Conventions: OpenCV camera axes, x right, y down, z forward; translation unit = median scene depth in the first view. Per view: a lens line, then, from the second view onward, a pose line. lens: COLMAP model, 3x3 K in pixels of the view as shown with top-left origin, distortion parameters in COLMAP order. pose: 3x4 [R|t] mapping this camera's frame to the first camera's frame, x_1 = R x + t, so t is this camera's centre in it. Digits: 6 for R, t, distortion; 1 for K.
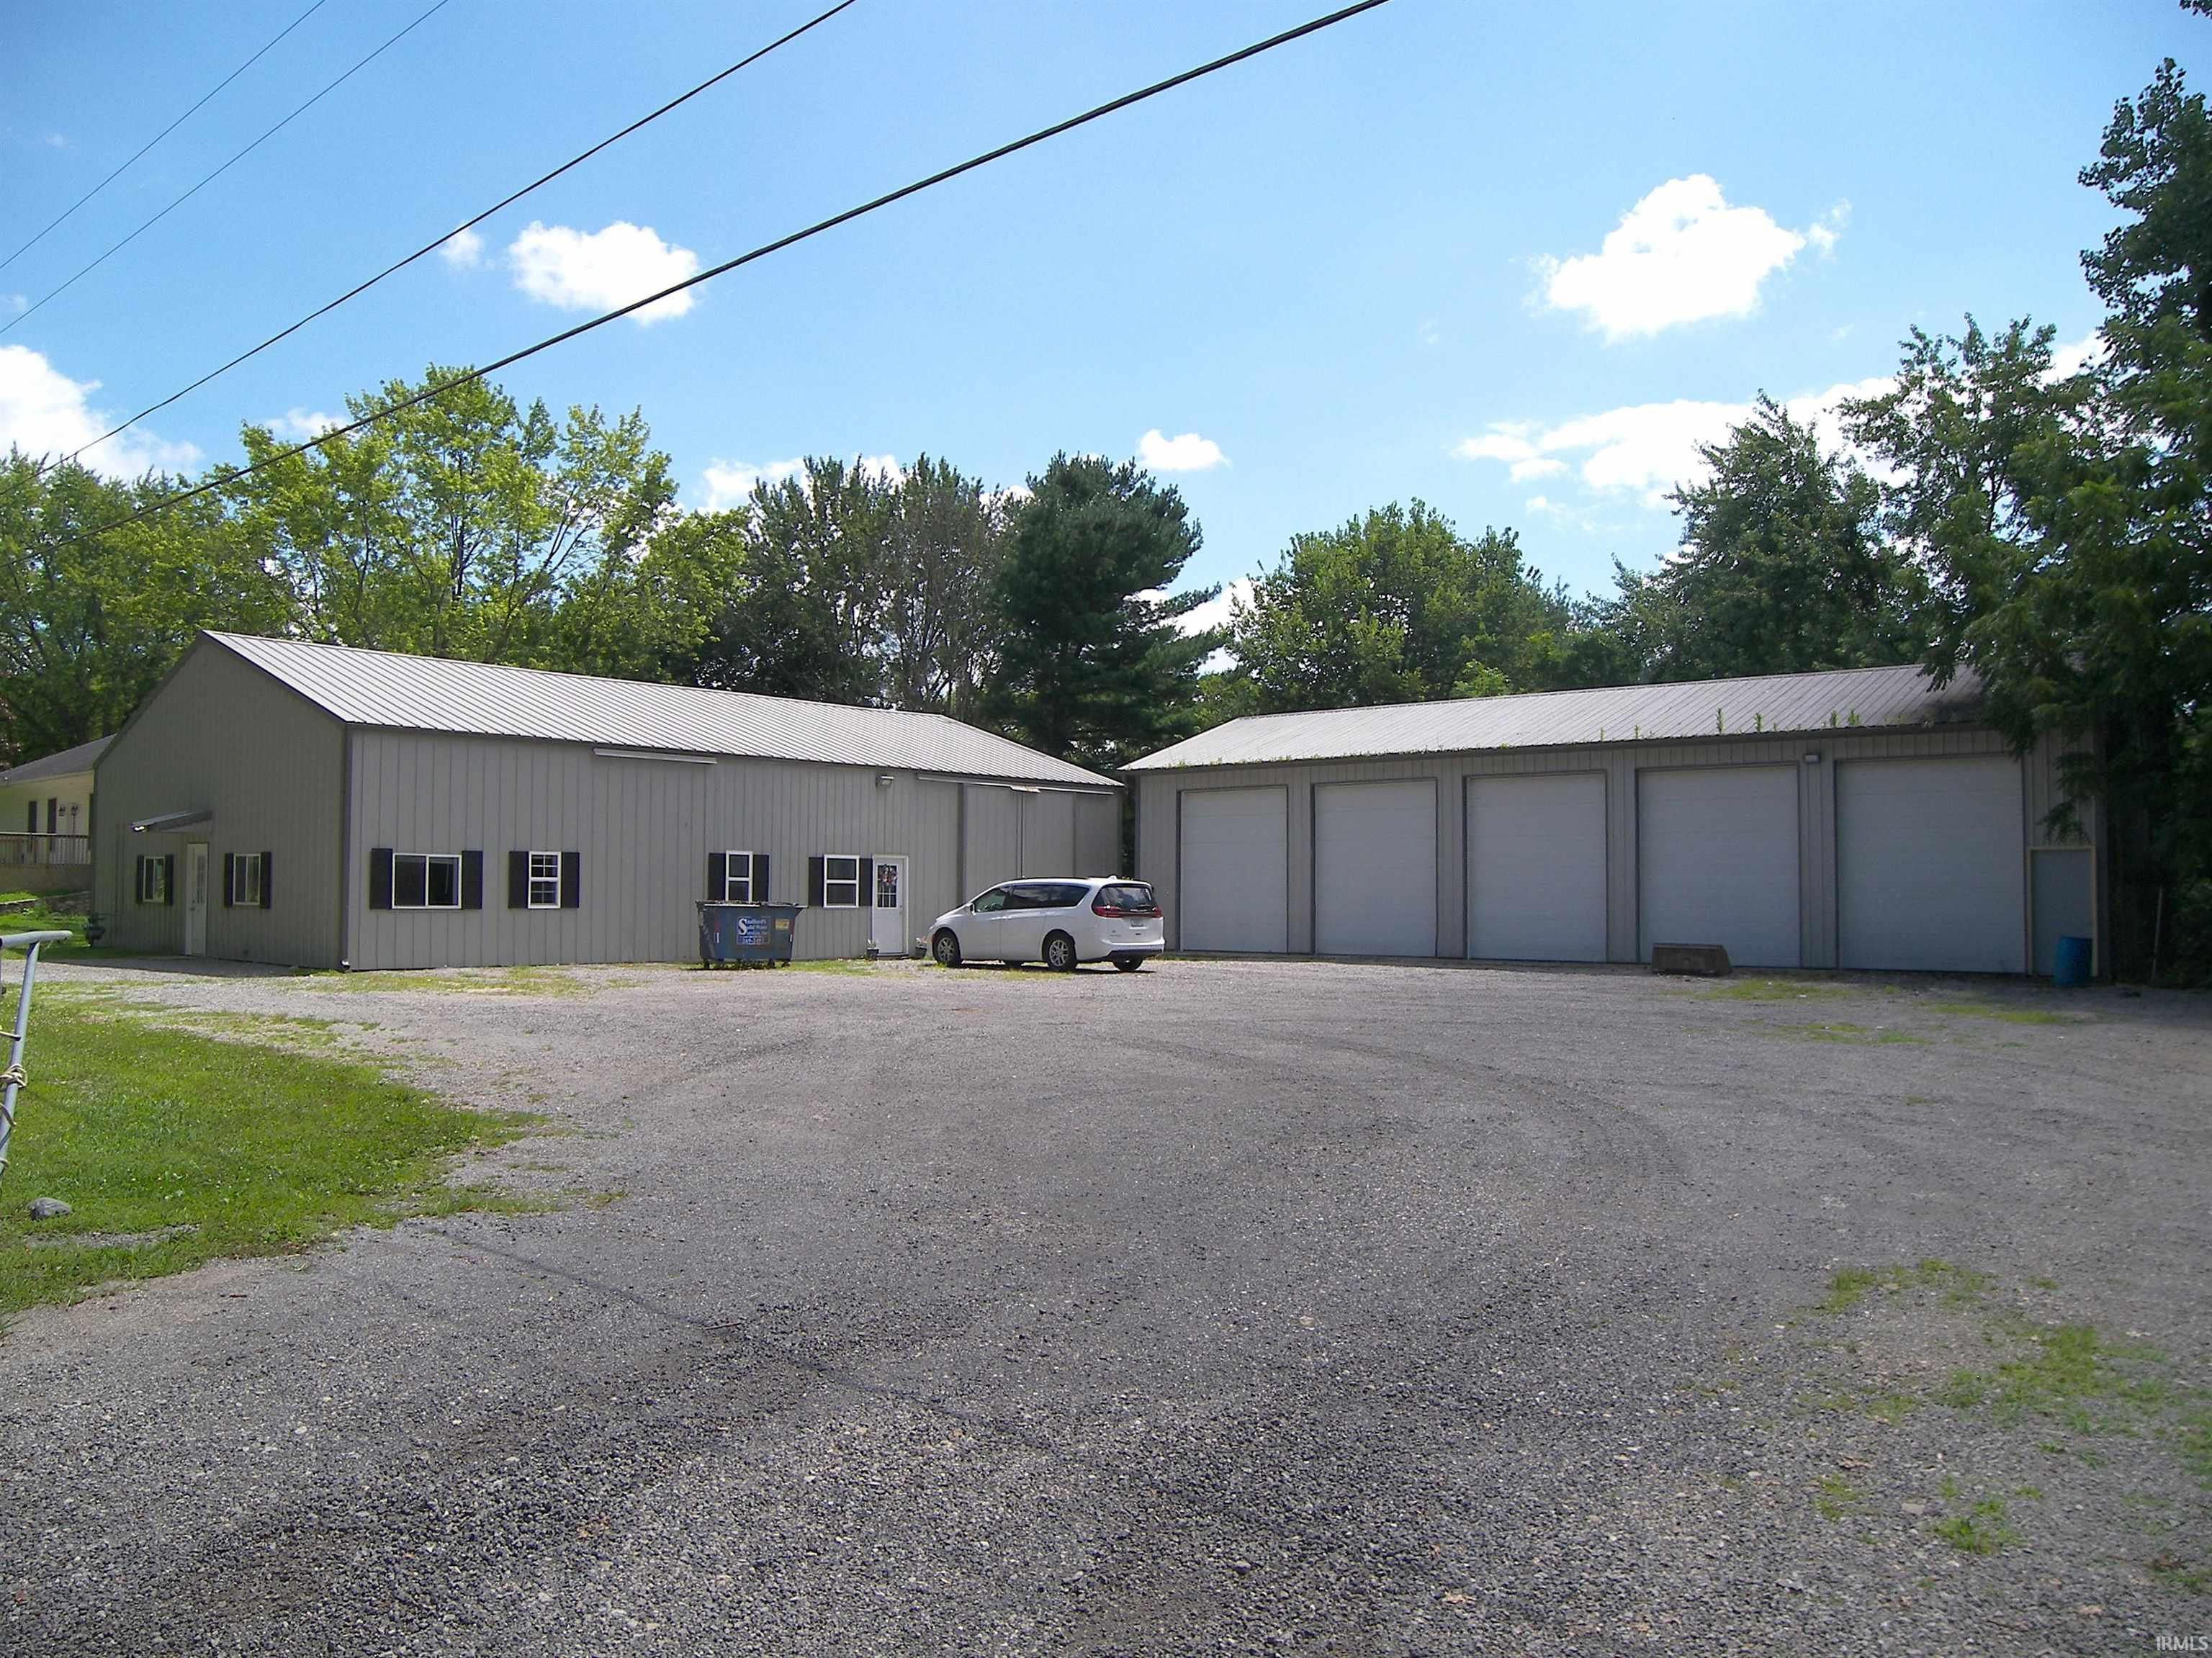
lens RADIAL K [[1571.0, 0, 1107.5], [0, 1571.0, 843.1], [0, 0, 1]] dist [-0.137820, 0.085673]
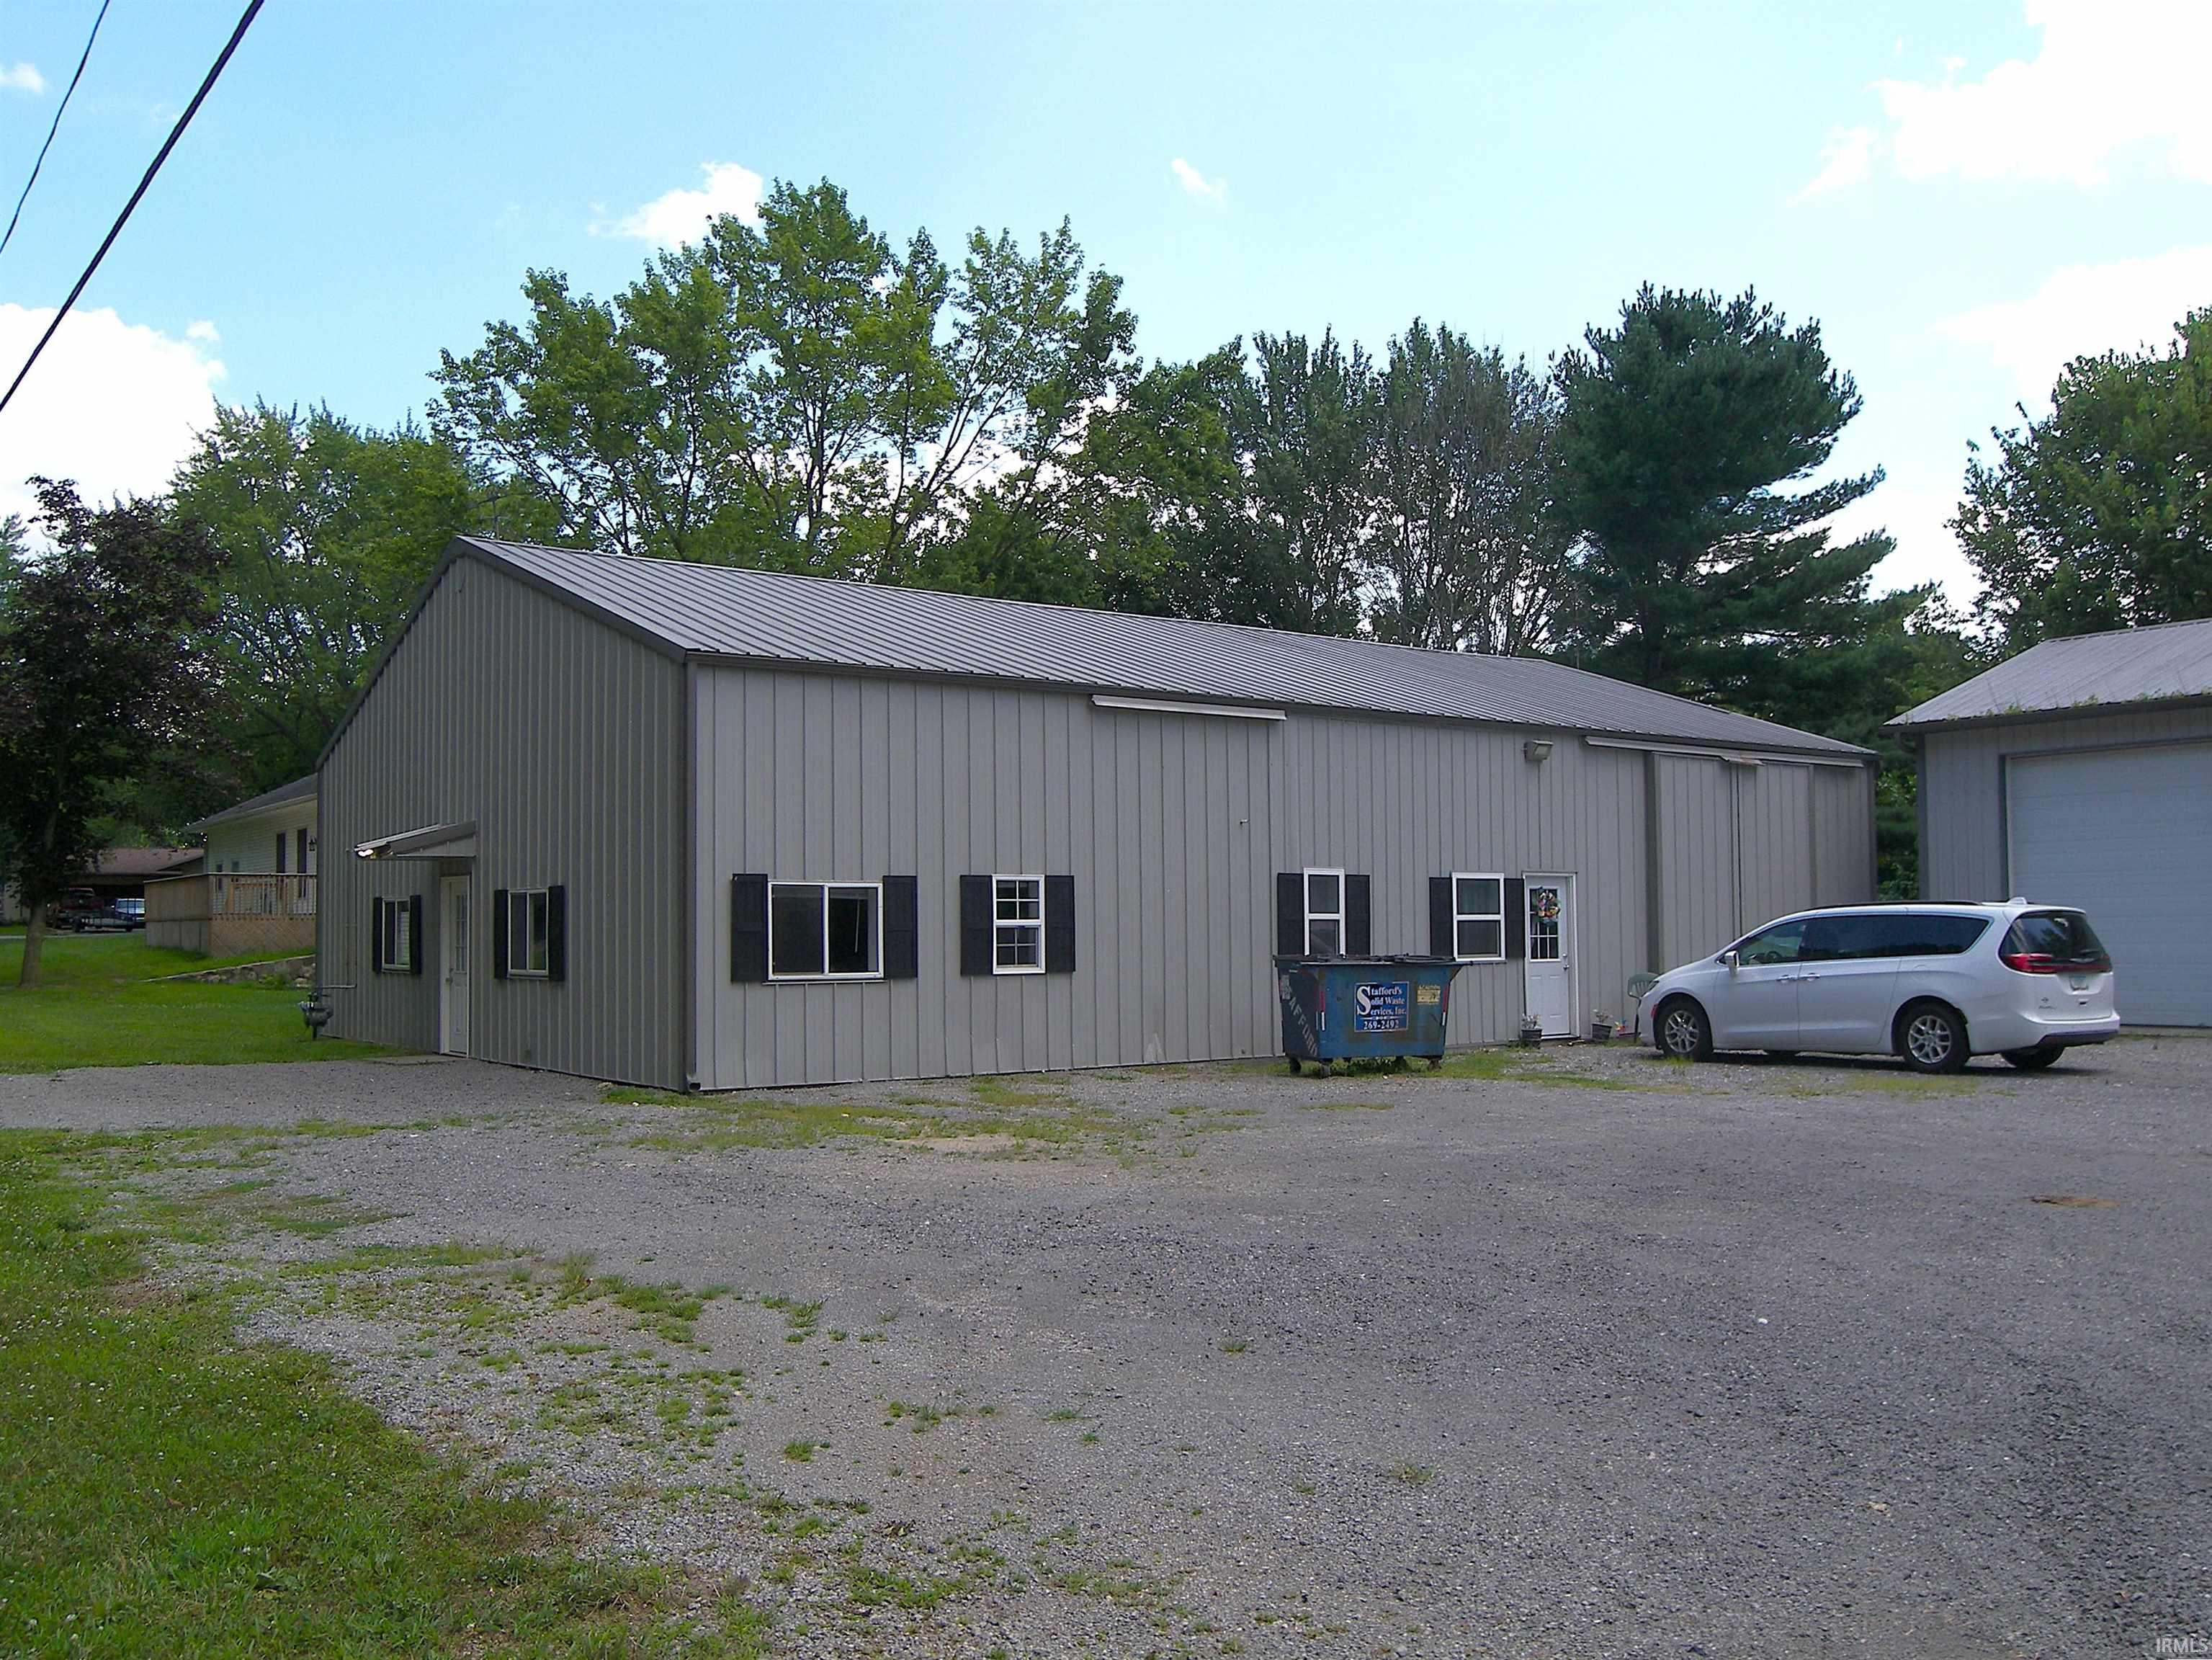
lens RADIAL K [[1894.6, 0, 1117.4], [0, 1894.6, 841.0], [0, 0, 1]] dist [-0.109617, 0.133986]
pose [[0.974935, -0.025475, -0.221029, -0.140831], [0.022139, 0.999601, -0.017558, 0.004926], [0.221388, 0.012224, 0.975109, 0.262783]]
